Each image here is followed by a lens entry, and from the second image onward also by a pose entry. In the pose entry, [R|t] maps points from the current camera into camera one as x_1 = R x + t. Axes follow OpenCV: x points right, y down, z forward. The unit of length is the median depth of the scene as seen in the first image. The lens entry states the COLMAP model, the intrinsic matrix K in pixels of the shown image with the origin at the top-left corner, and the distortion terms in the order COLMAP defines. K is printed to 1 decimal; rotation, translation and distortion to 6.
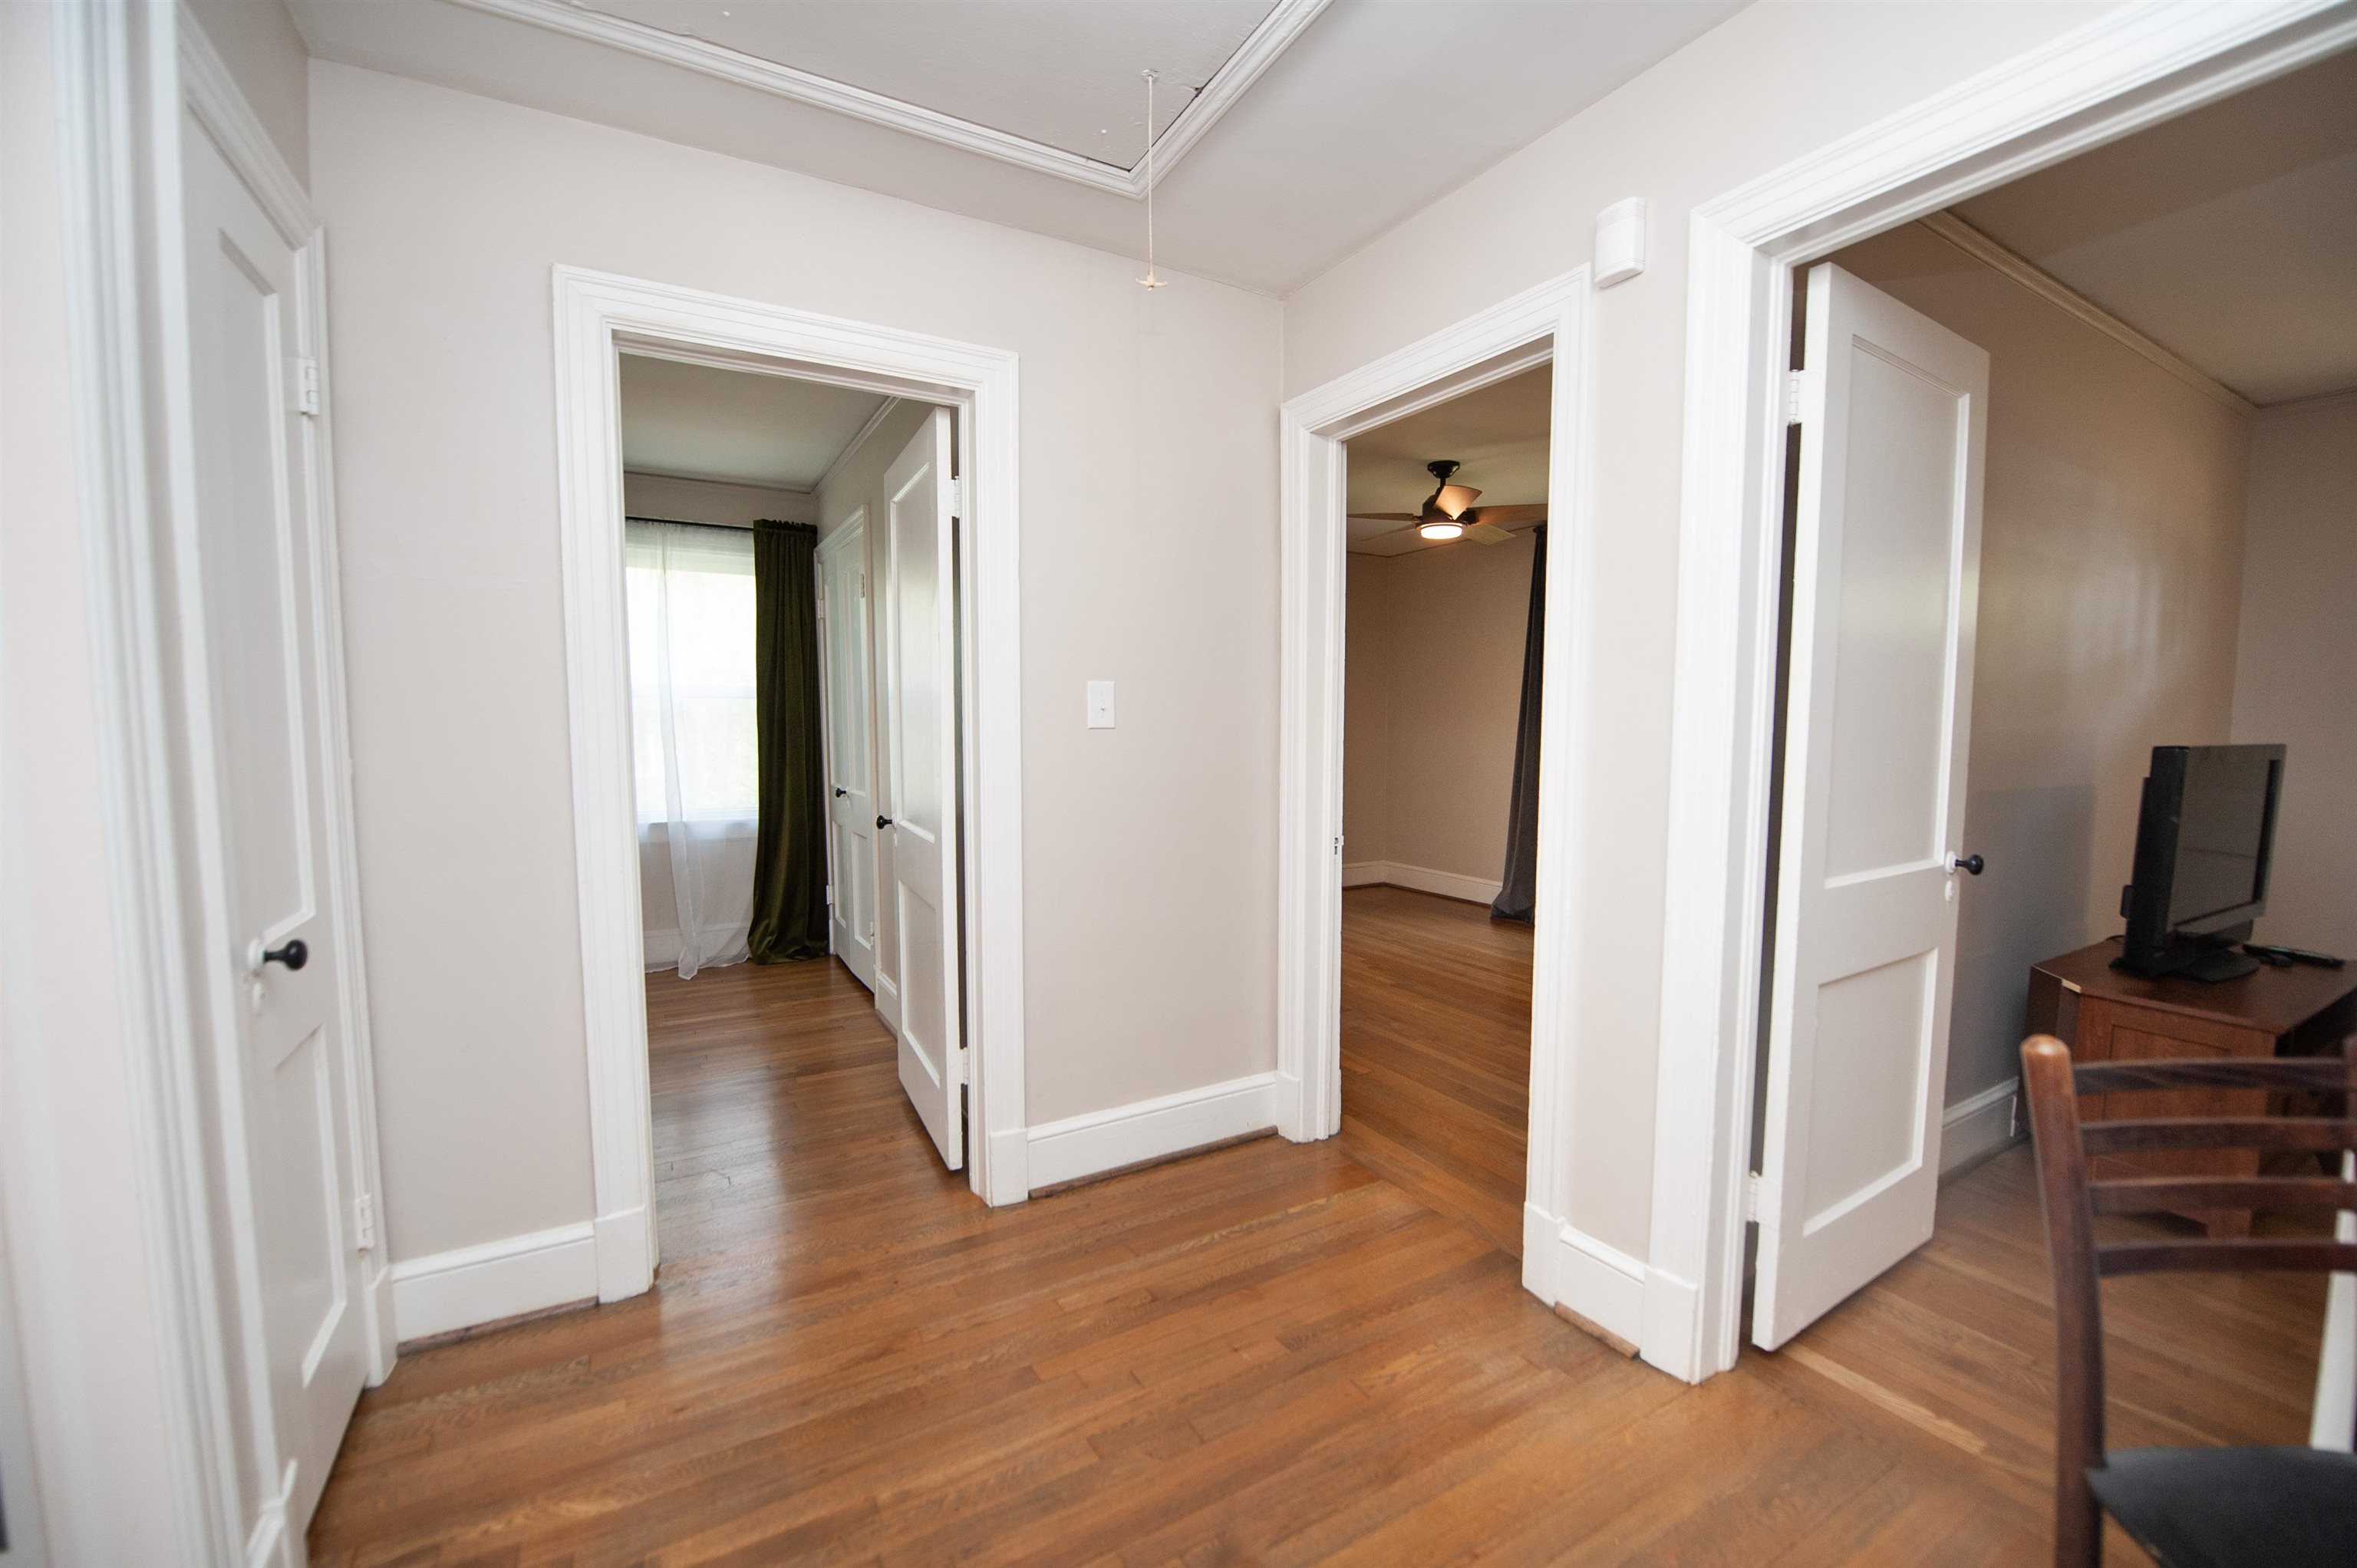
lens RADIAL K [[956.0, 0, 1185.6], [0, 956.0, 792.0], [0, 0, 1]] dist [-0.024775, -0.000208]
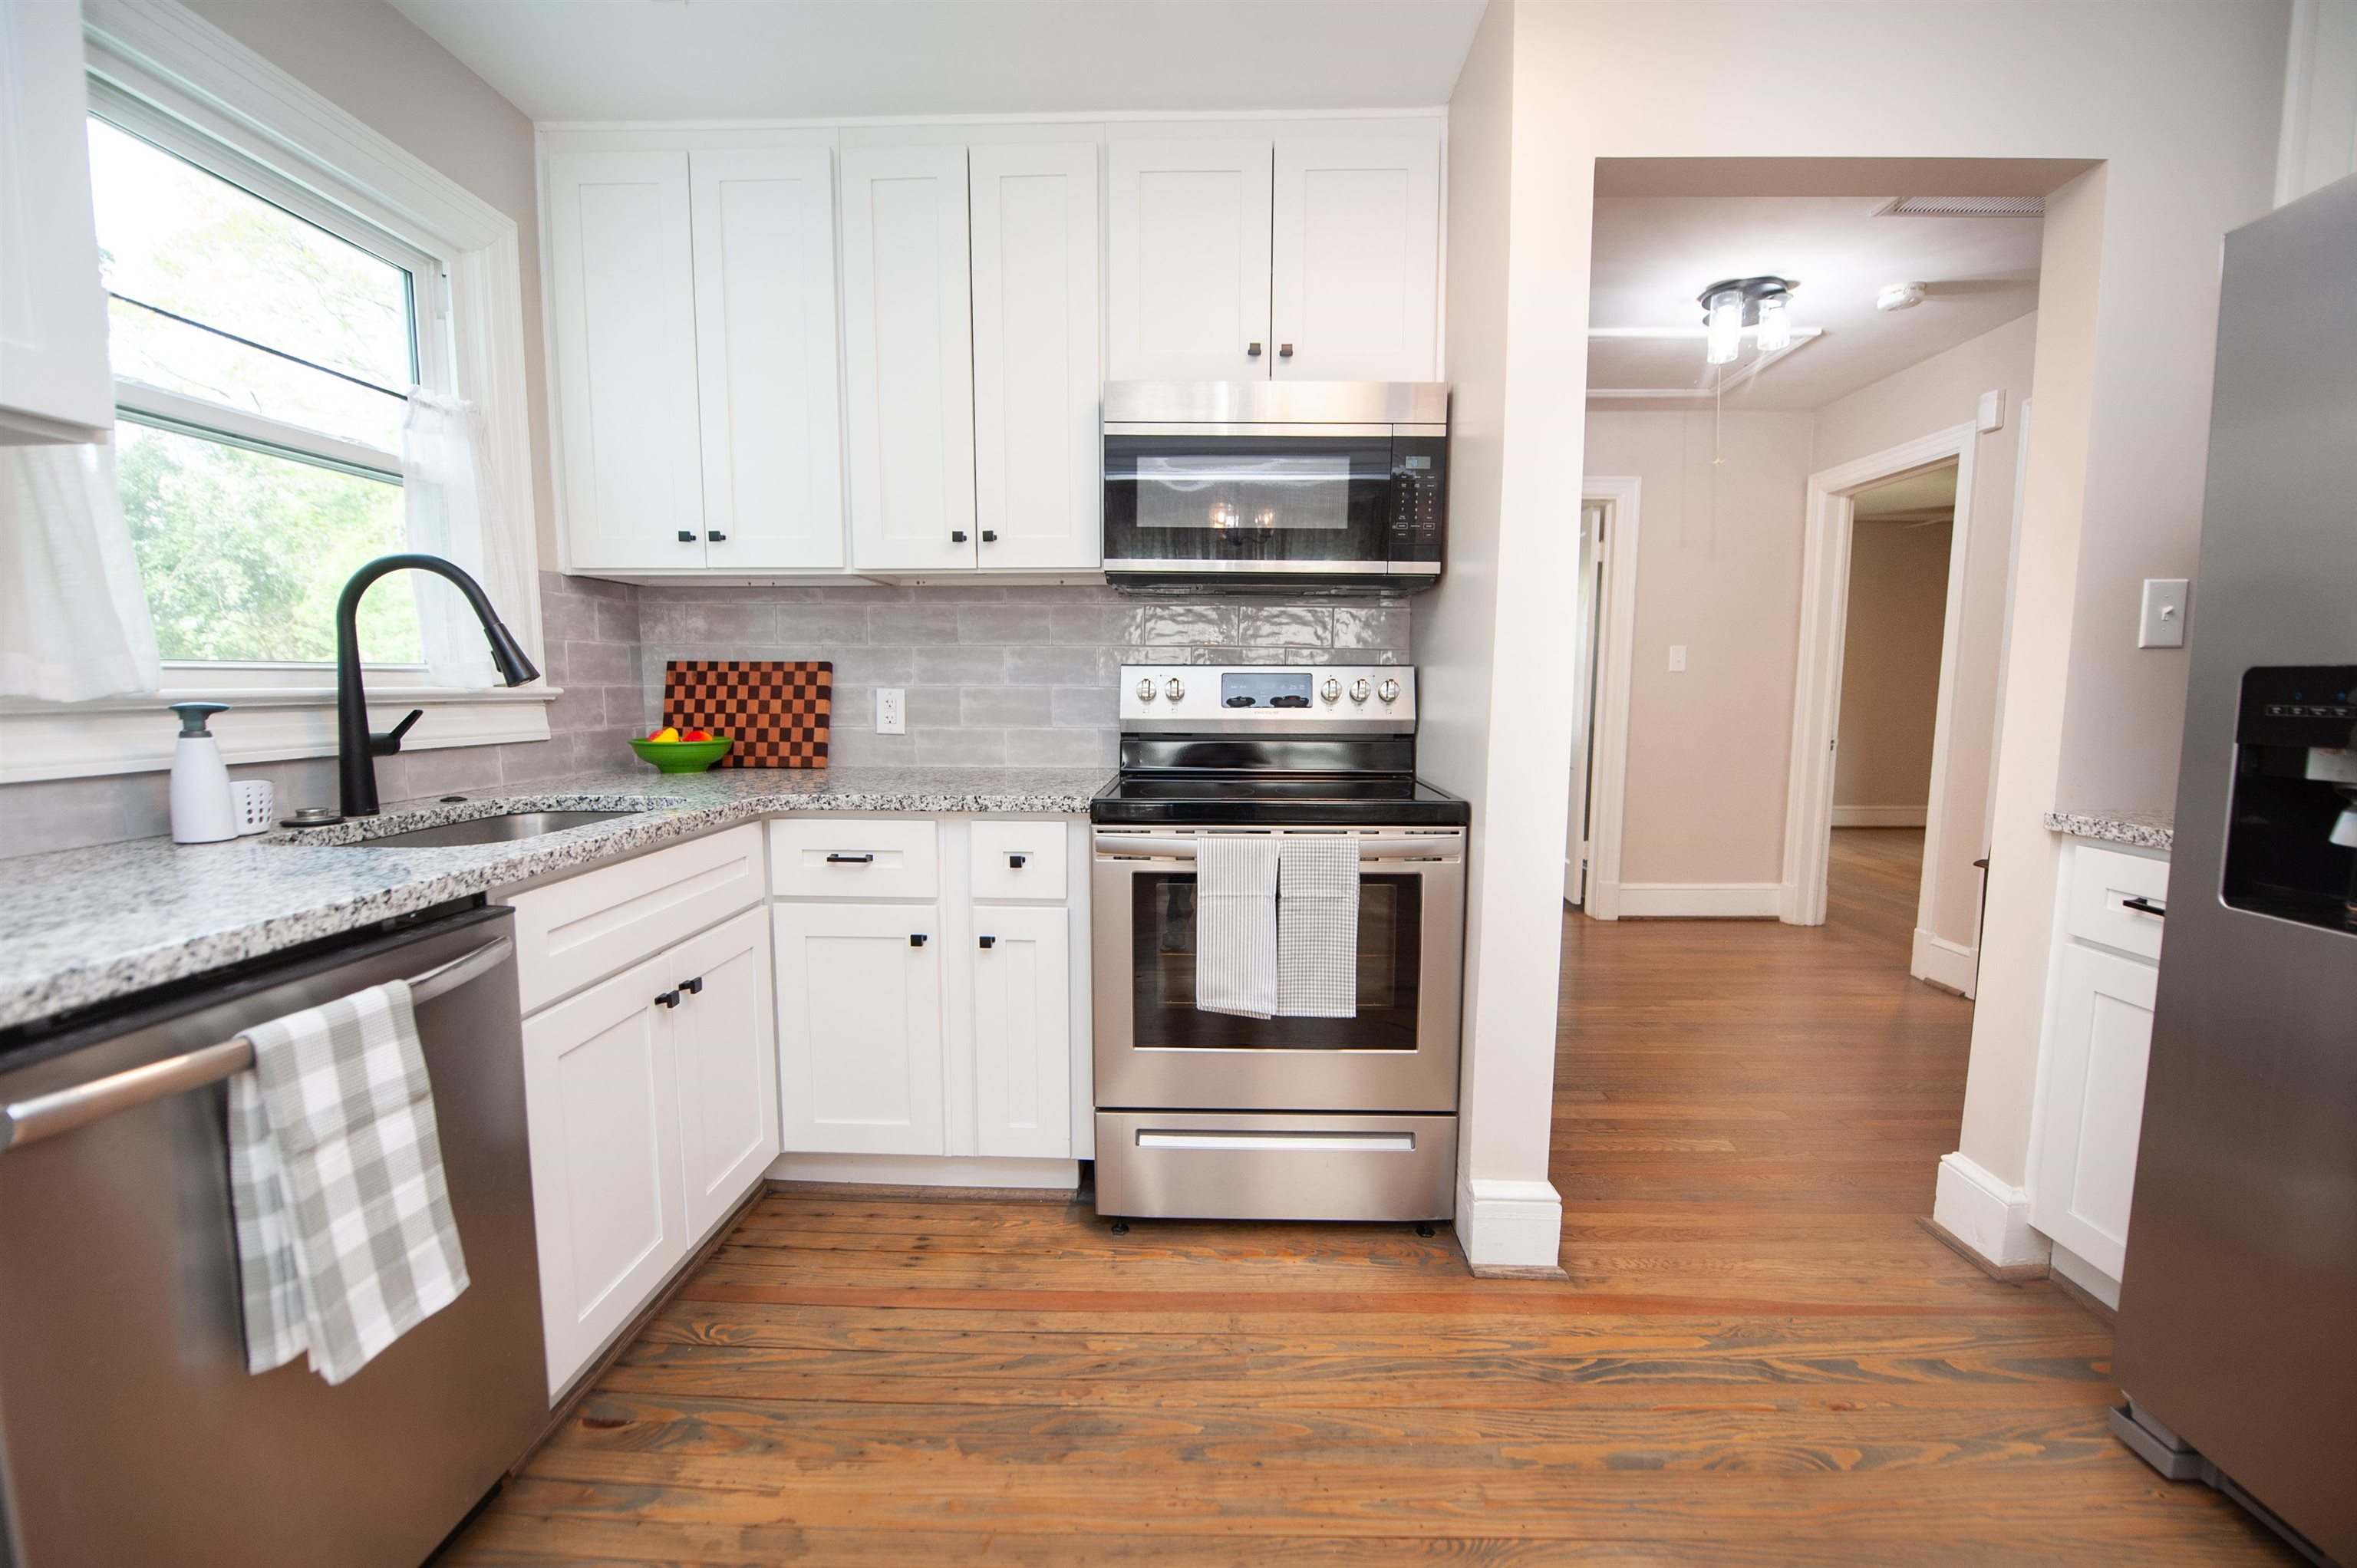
lens RADIAL K [[956.0, 0, 1185.6], [0, 956.0, 792.0], [0, 0, 1]] dist [-0.024775, -0.000208]
pose [[0.846900, 0.061064, -0.528234, 0.083548], [-0.043198, 0.998002, 0.046111, 0.113213], [0.529994, -0.016233, 0.847846, -0.983079]]
